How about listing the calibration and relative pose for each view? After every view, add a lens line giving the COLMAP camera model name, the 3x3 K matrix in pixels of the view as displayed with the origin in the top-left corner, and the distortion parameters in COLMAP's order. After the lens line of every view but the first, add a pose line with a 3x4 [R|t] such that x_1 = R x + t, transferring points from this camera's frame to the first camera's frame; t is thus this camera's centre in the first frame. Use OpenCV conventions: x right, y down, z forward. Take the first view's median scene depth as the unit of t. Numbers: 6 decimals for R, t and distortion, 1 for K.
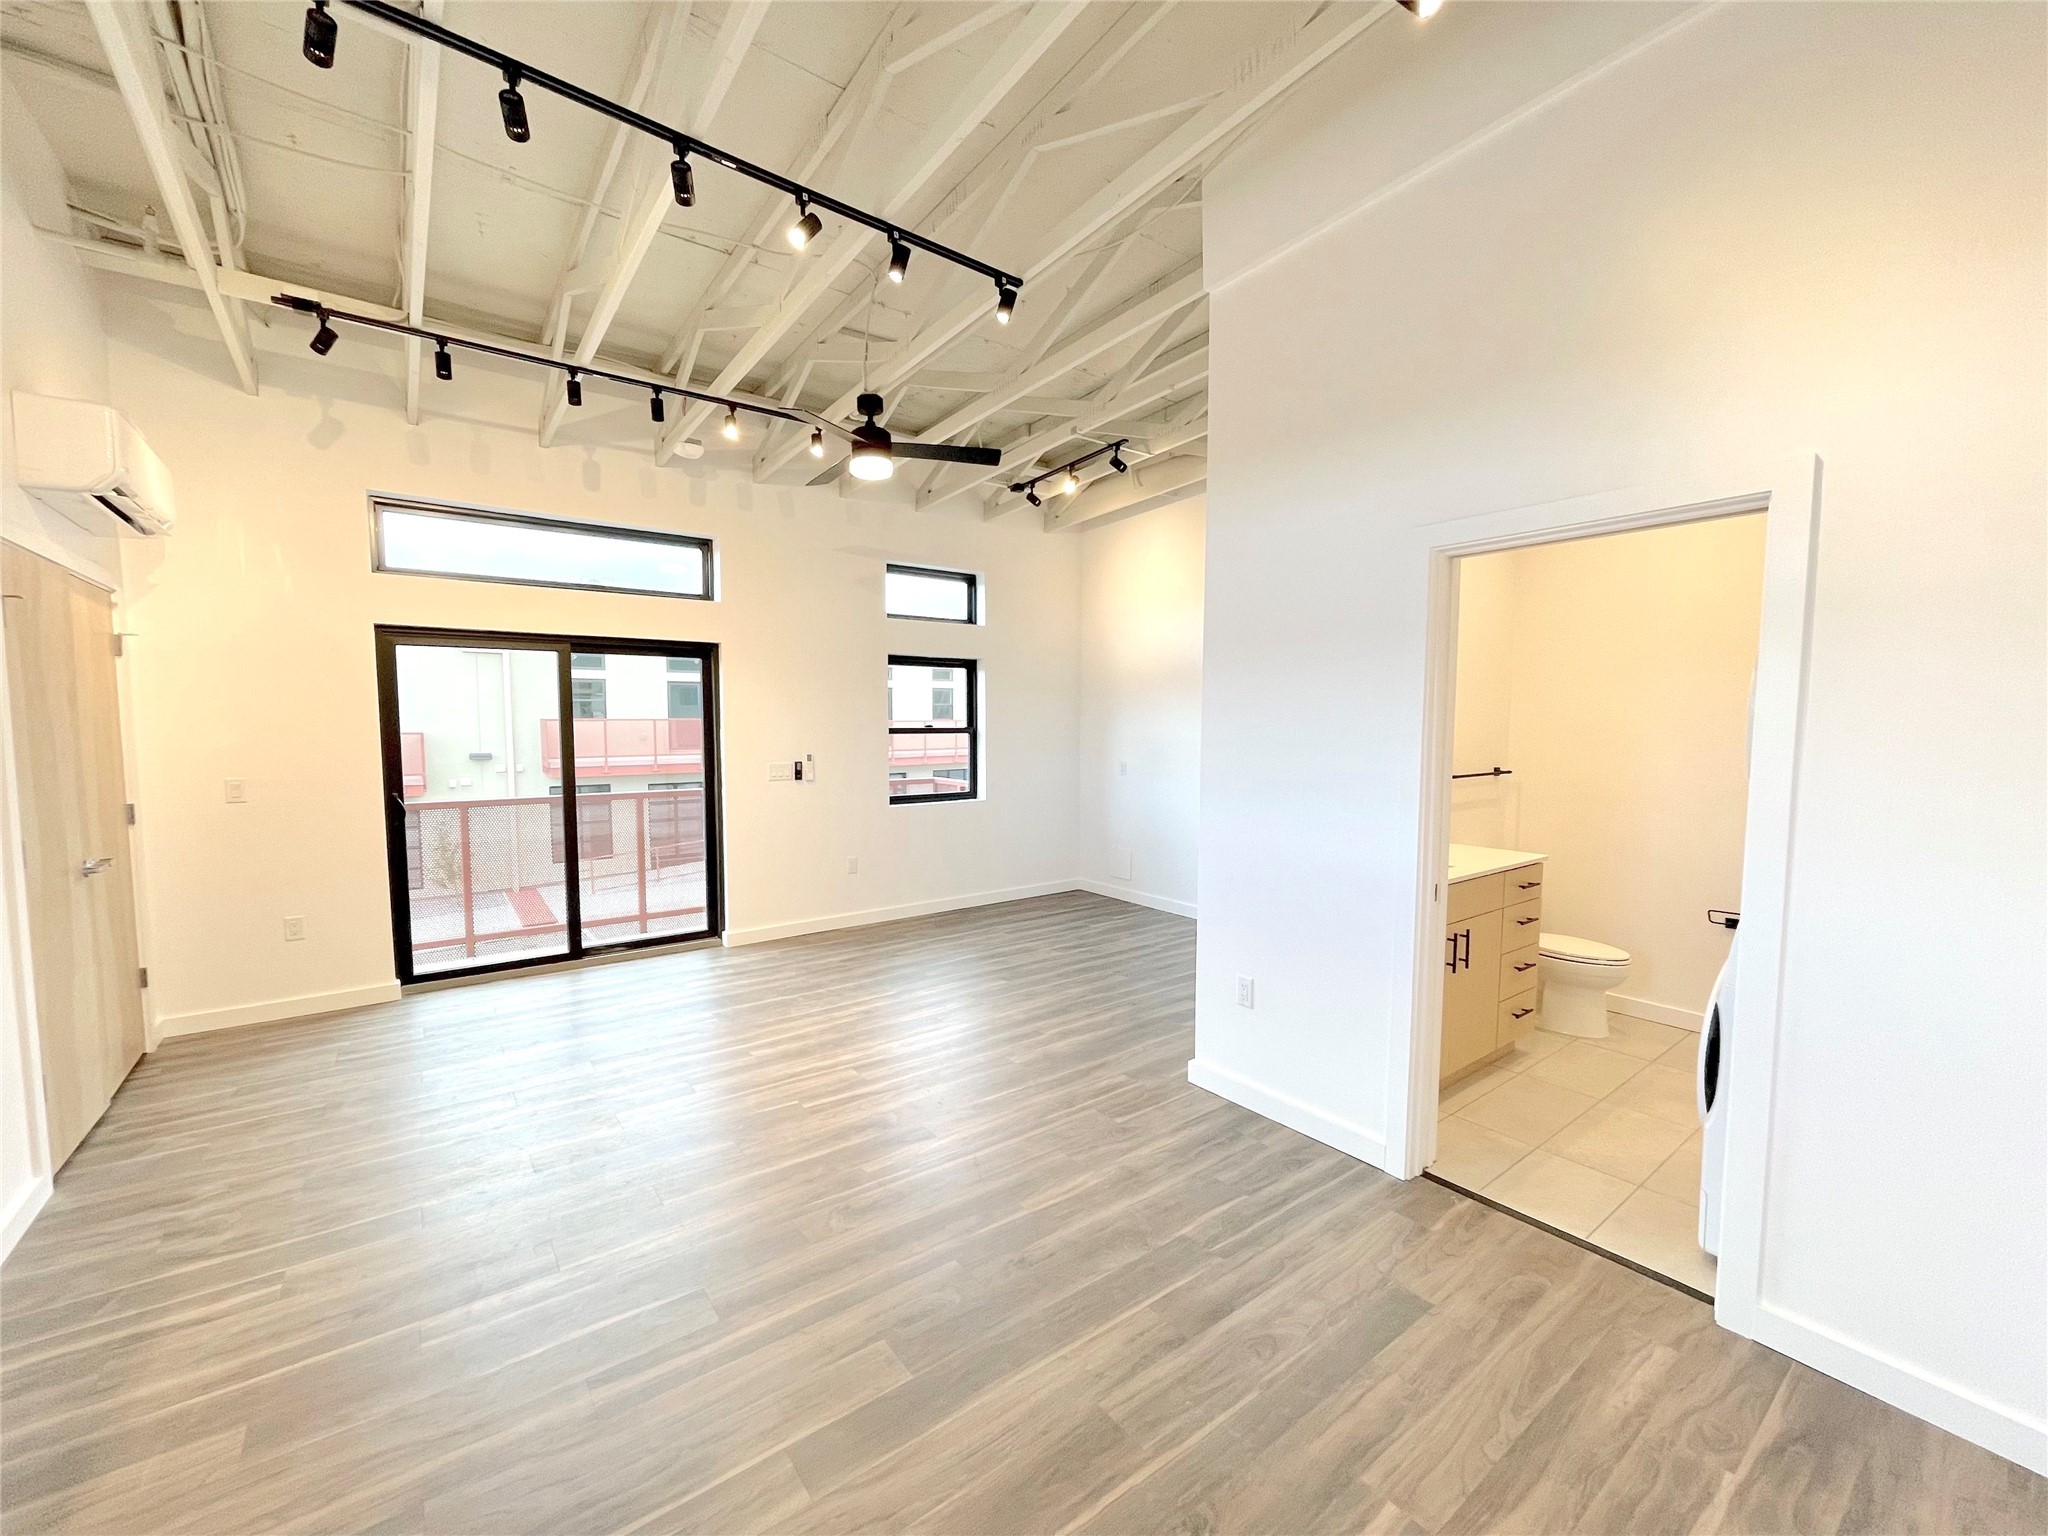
lens RADIAL K [[832.3, 0, 1025.1], [0, 832.3, 777.9], [0, 0, 1]] dist [-0.003199, 0.000927]
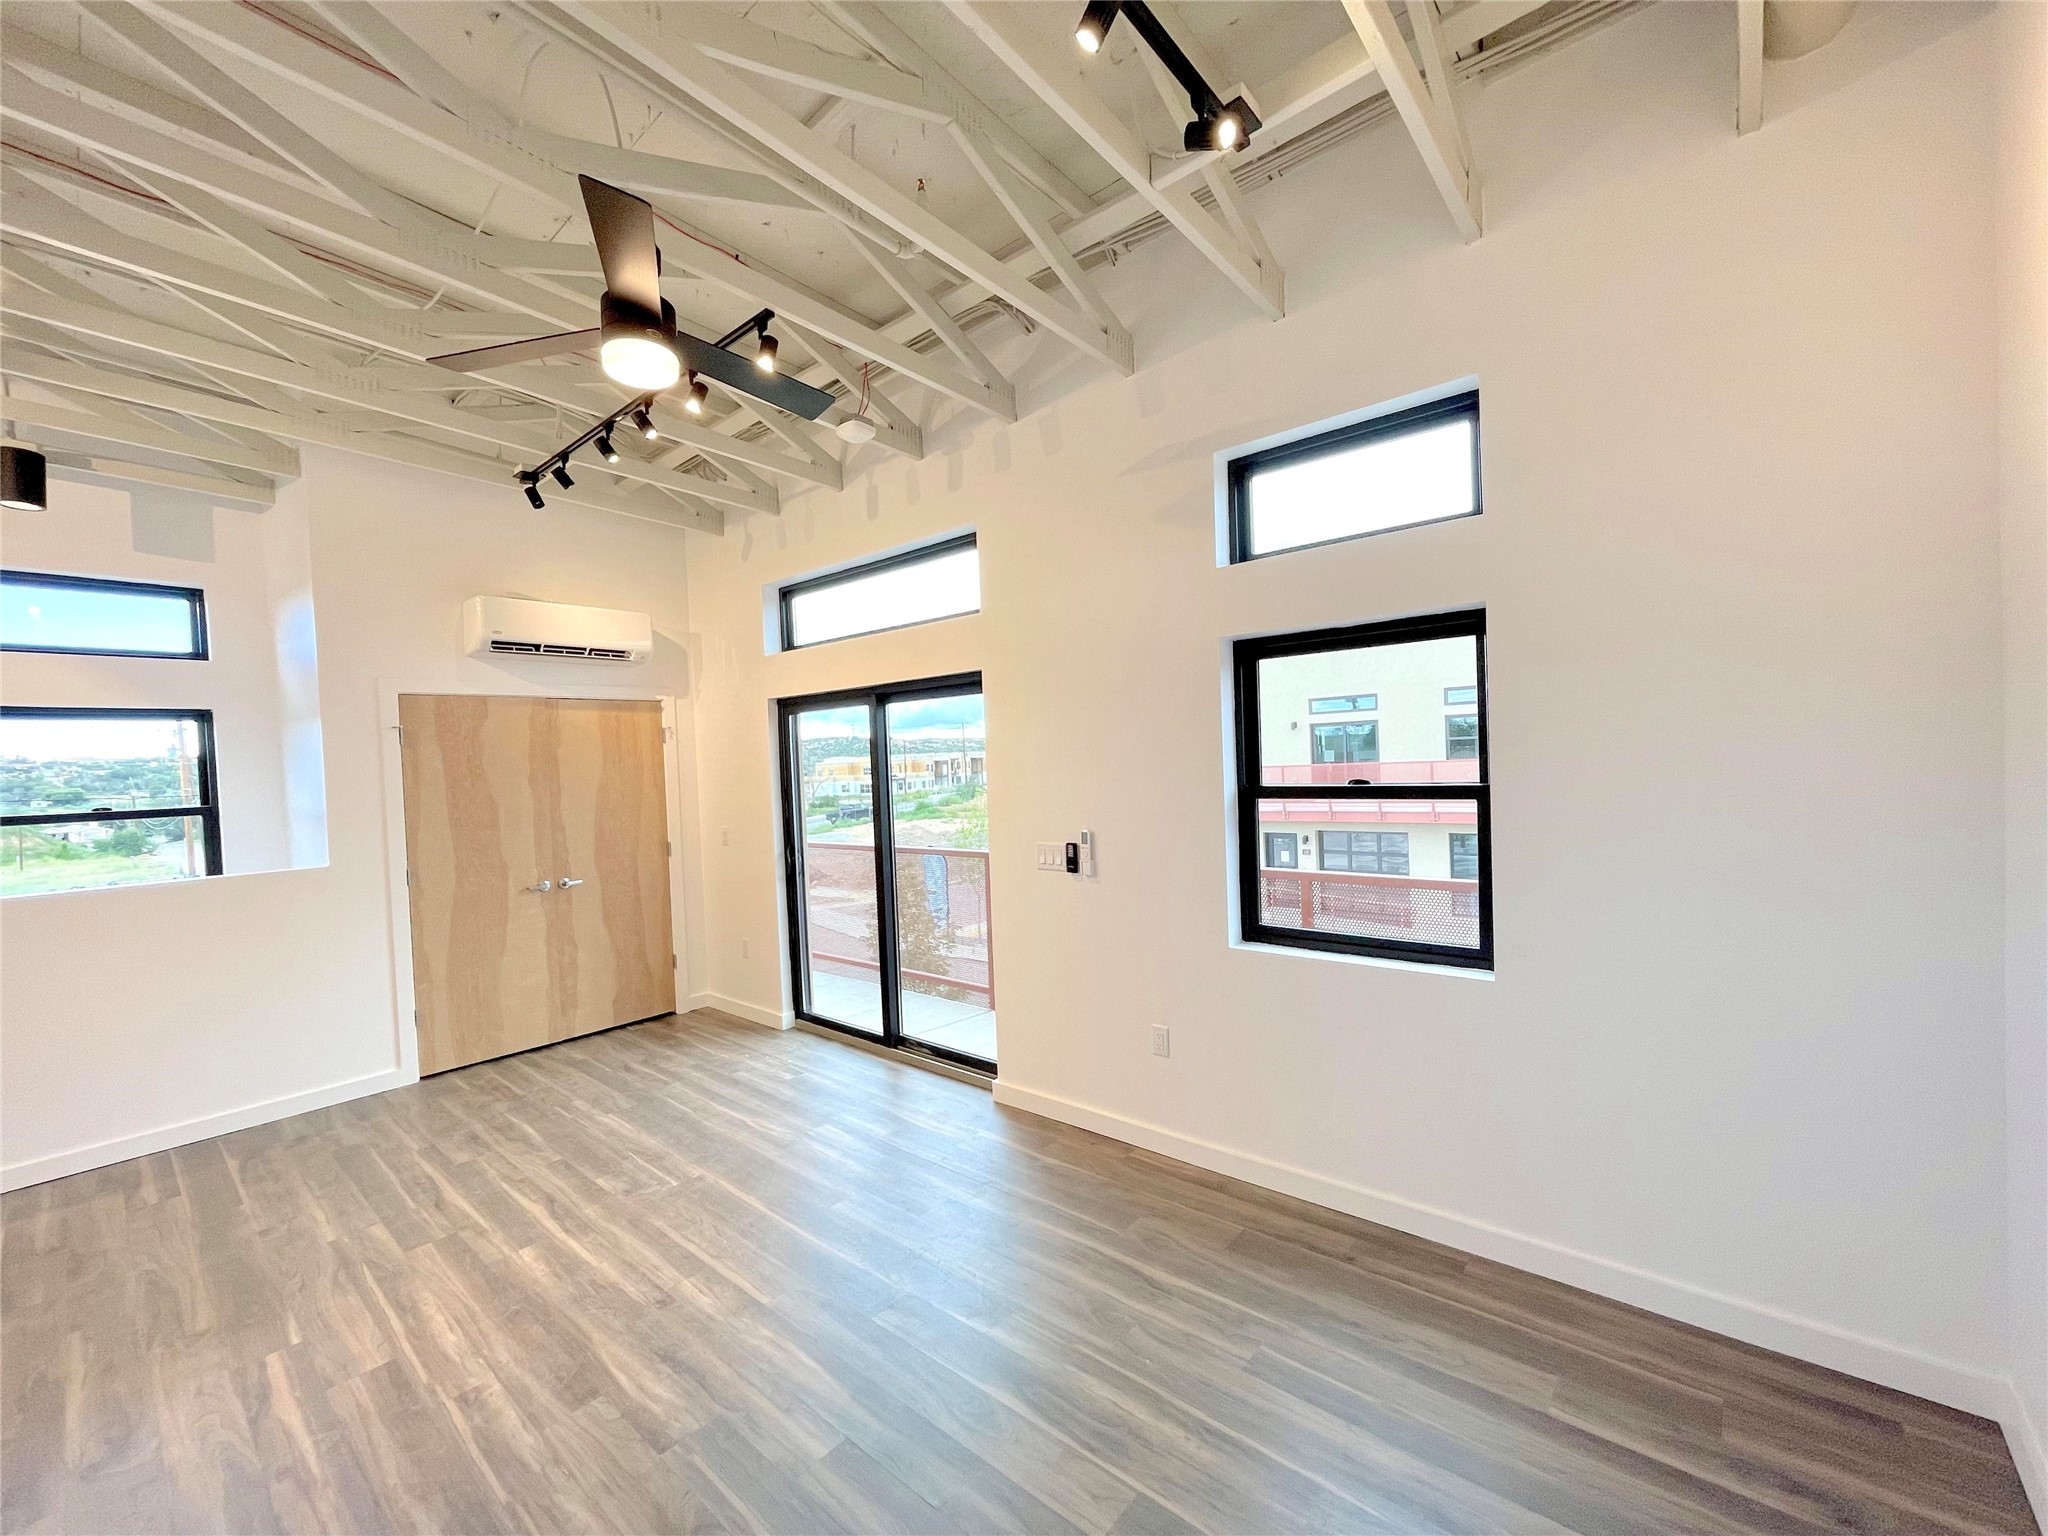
lens RADIAL K [[832.3, 0, 1019.7], [0, 832.3, 775.2], [0, 0, 1]] dist [-0.003199, 0.000927]
pose [[0.206916, 0.008492, -0.978322, 0.442272], [-0.029070, 0.999574, 0.002528, -0.097116], [0.977927, 0.027917, 0.207075, 1.157260]]
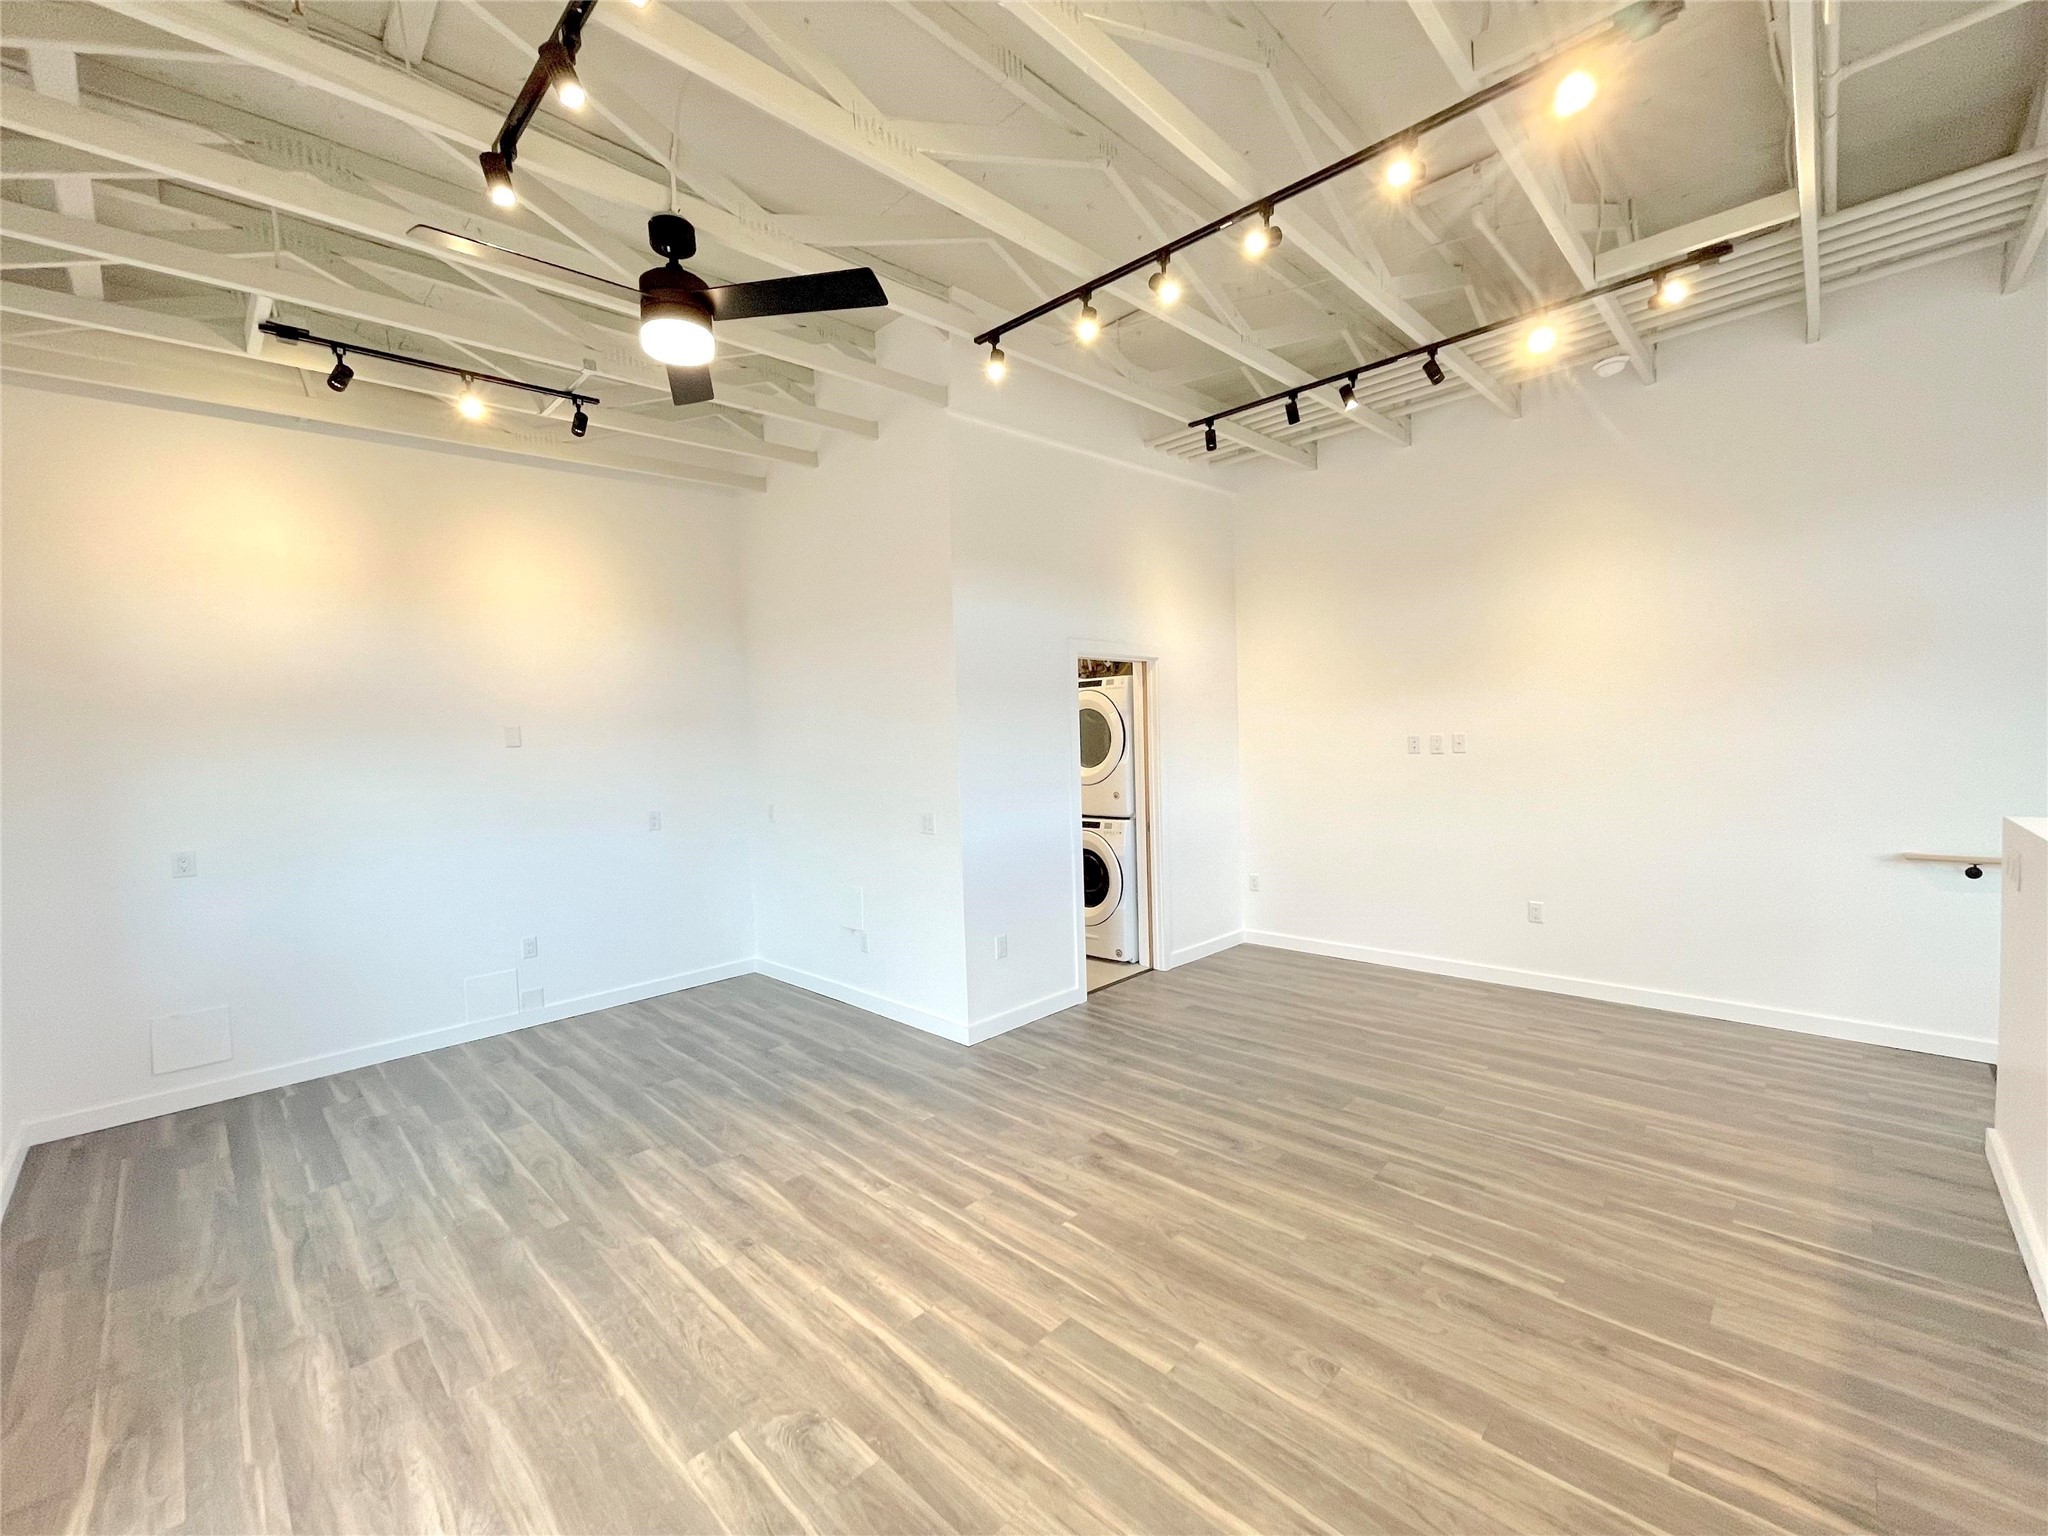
lens RADIAL K [[832.3, 0, 1020.8], [0, 832.3, 776.3], [0, 0, 1]] dist [-0.003199, 0.000927]
pose [[-0.152098, -0.038144, 0.987629, -0.834460], [0.102504, 0.993258, 0.054147, -0.070407], [-0.983036, 0.109471, -0.147163, 0.889111]]
